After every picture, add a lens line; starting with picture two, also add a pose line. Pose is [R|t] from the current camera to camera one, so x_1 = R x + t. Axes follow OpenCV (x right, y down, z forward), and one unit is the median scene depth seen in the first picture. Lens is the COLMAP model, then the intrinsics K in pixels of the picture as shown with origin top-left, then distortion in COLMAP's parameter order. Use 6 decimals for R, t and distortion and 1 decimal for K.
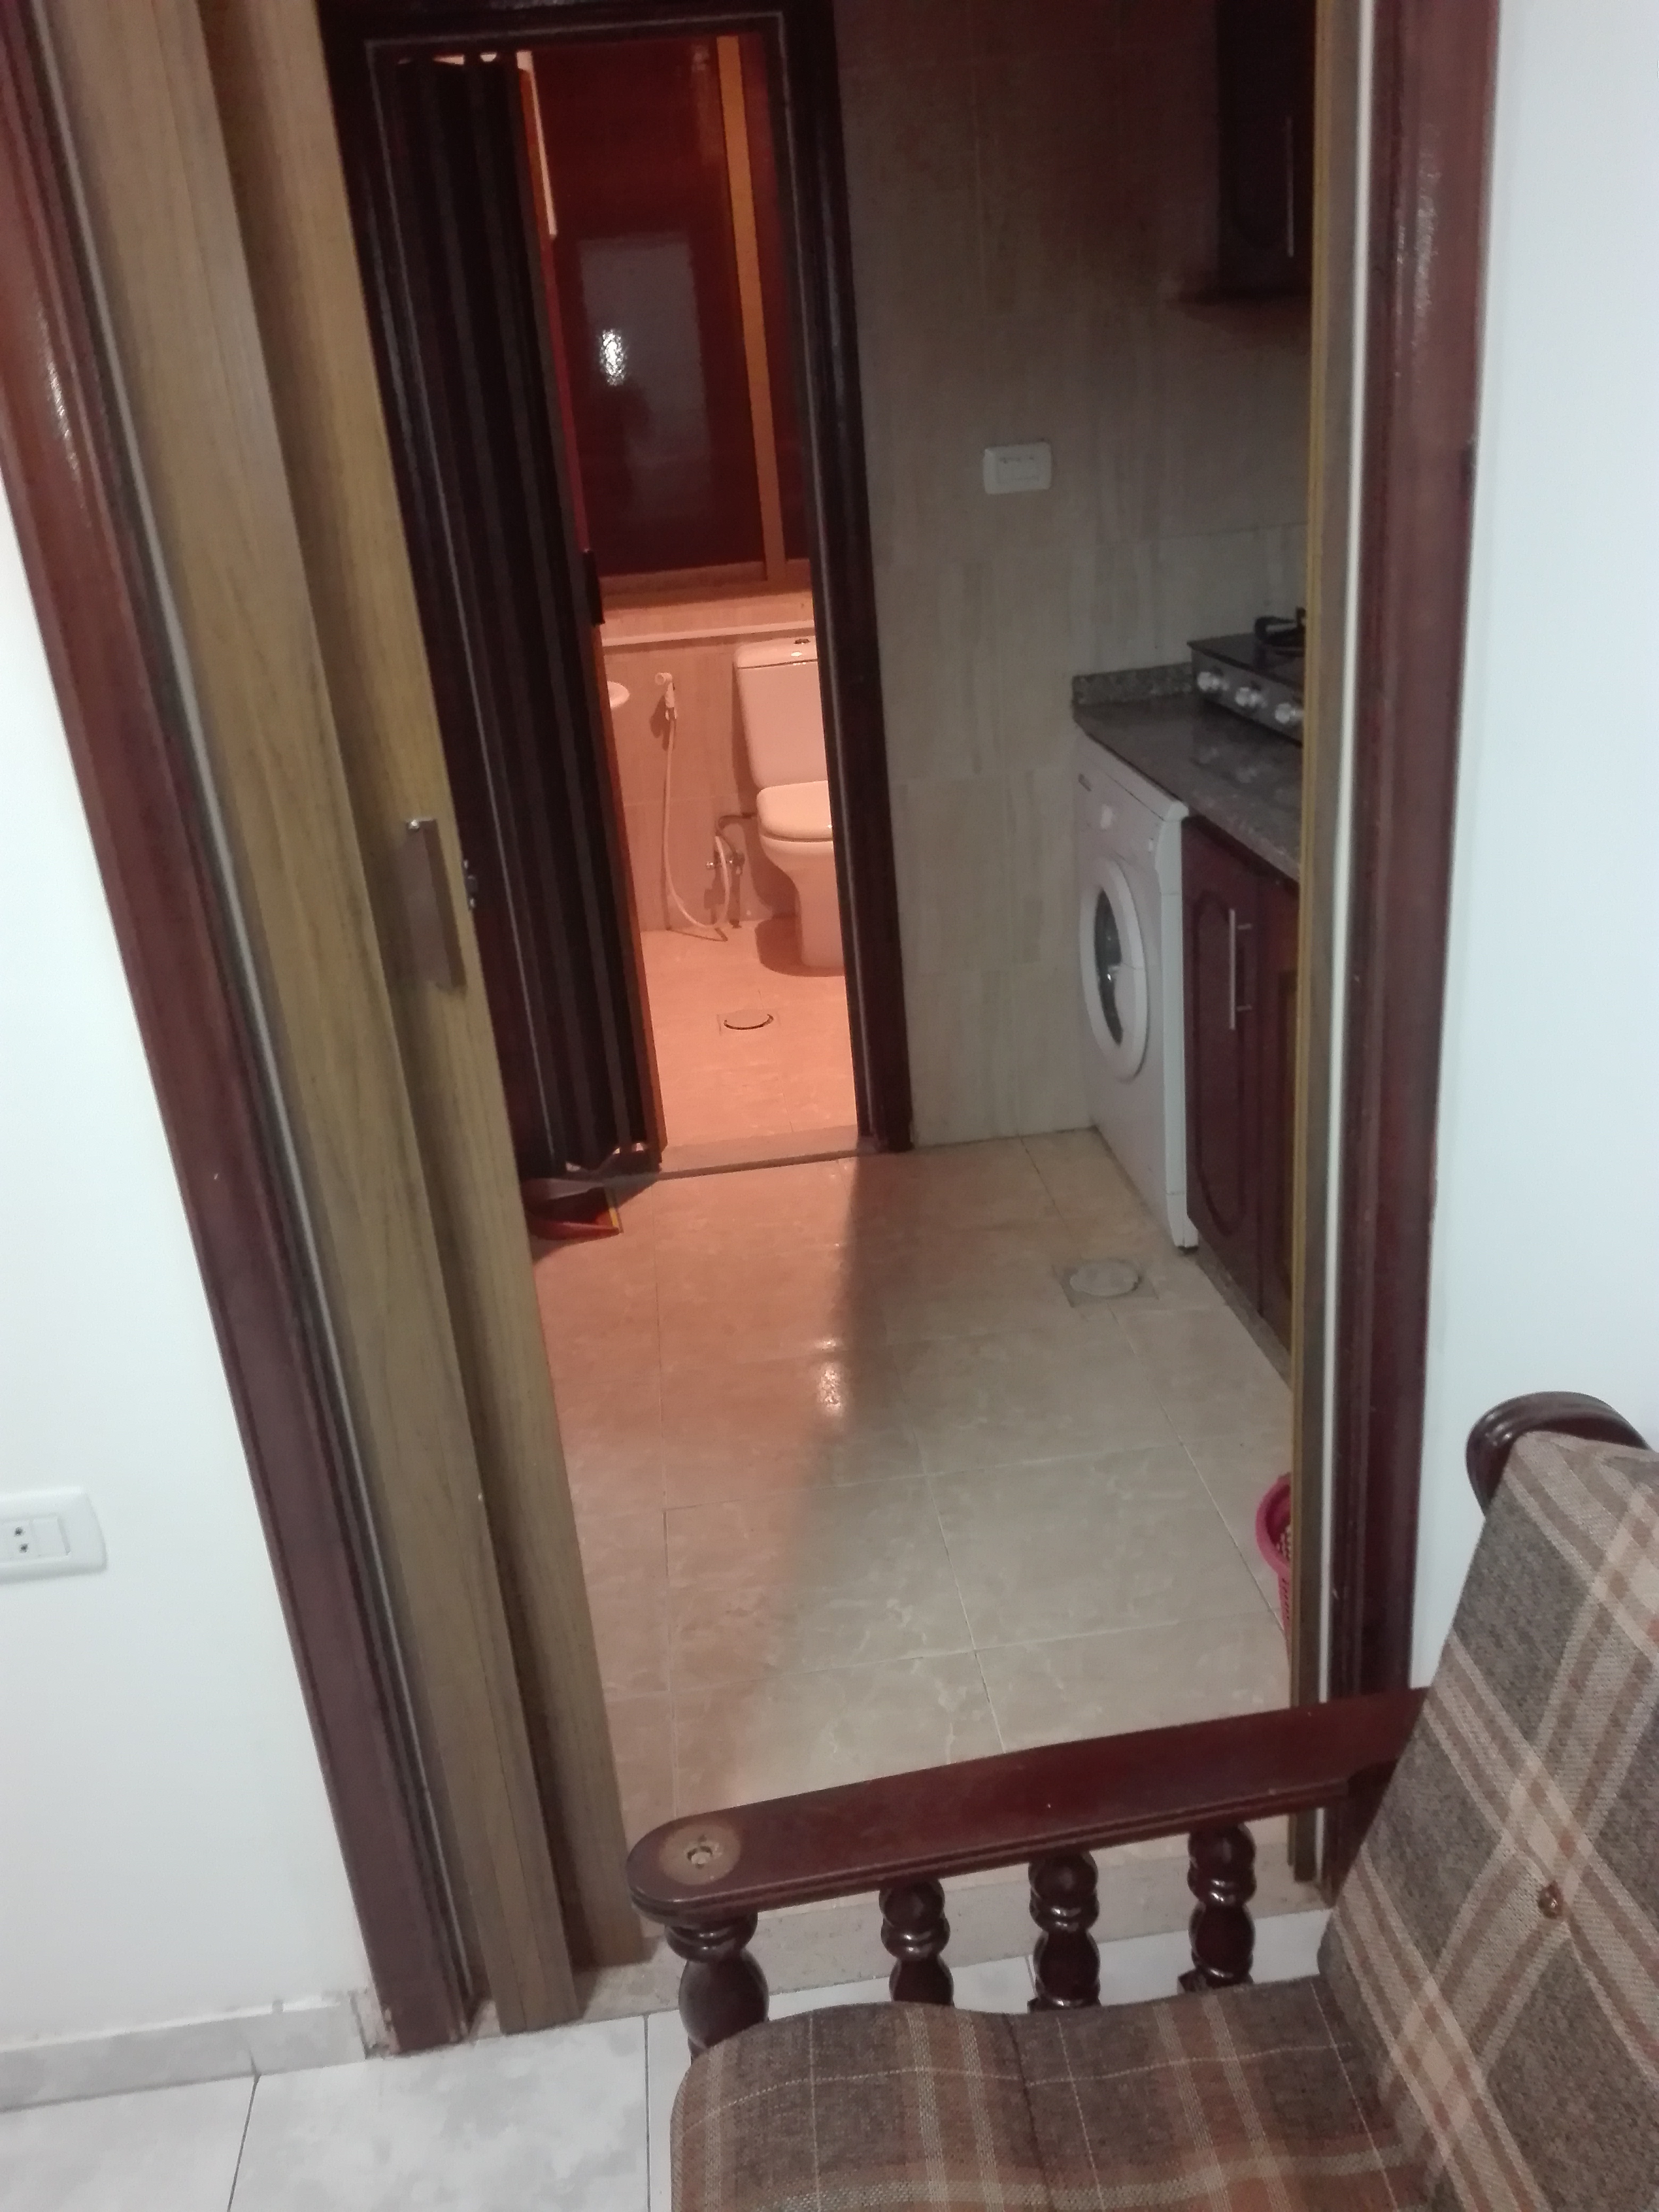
lens RADIAL K [[1786.8, 0, 829.5], [0, 1786.8, 1106.0], [0, 0, 1]] dist [0.138095, -0.284108]
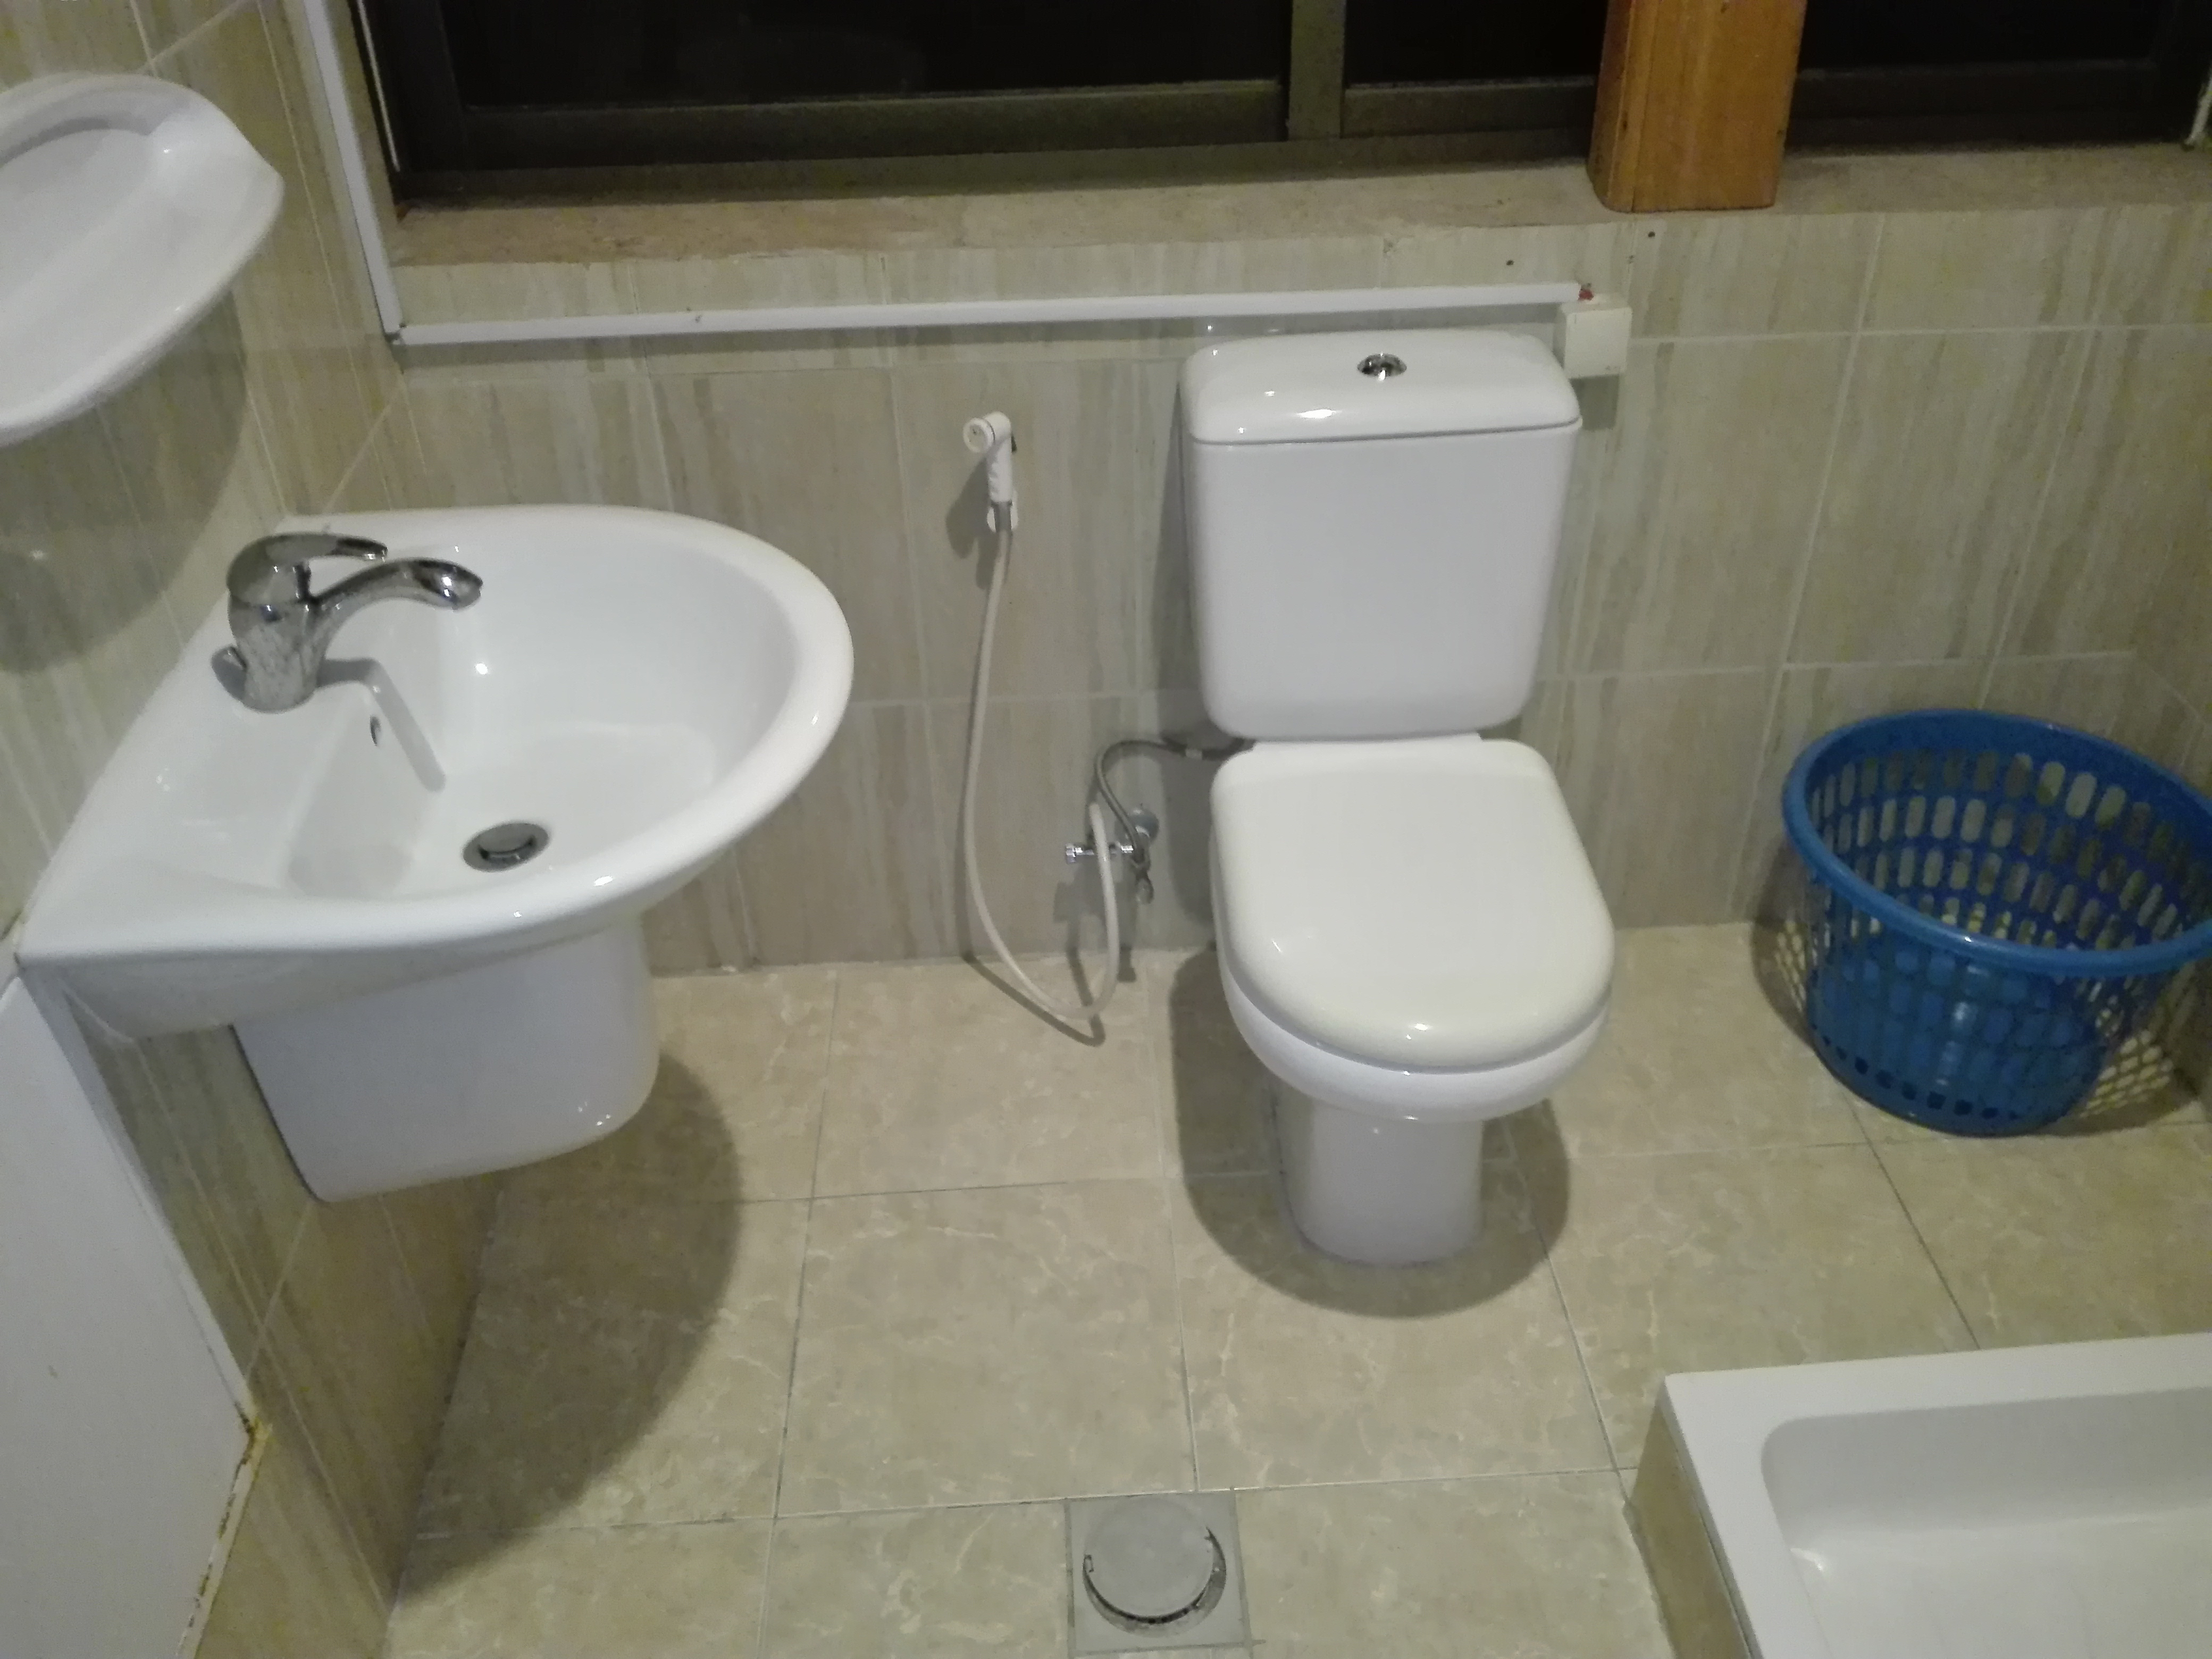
lens RADIAL K [[1786.8, 0, 1106.0], [0, 1786.8, 829.5], [0, 0, 1]] dist [0.138095, -0.284108]
pose [[0.996391, 0.083153, -0.017063, -0.084093], [-0.078106, 0.976819, 0.199311, -0.353468], [0.033241, -0.197259, 0.979788, 0.956704]]
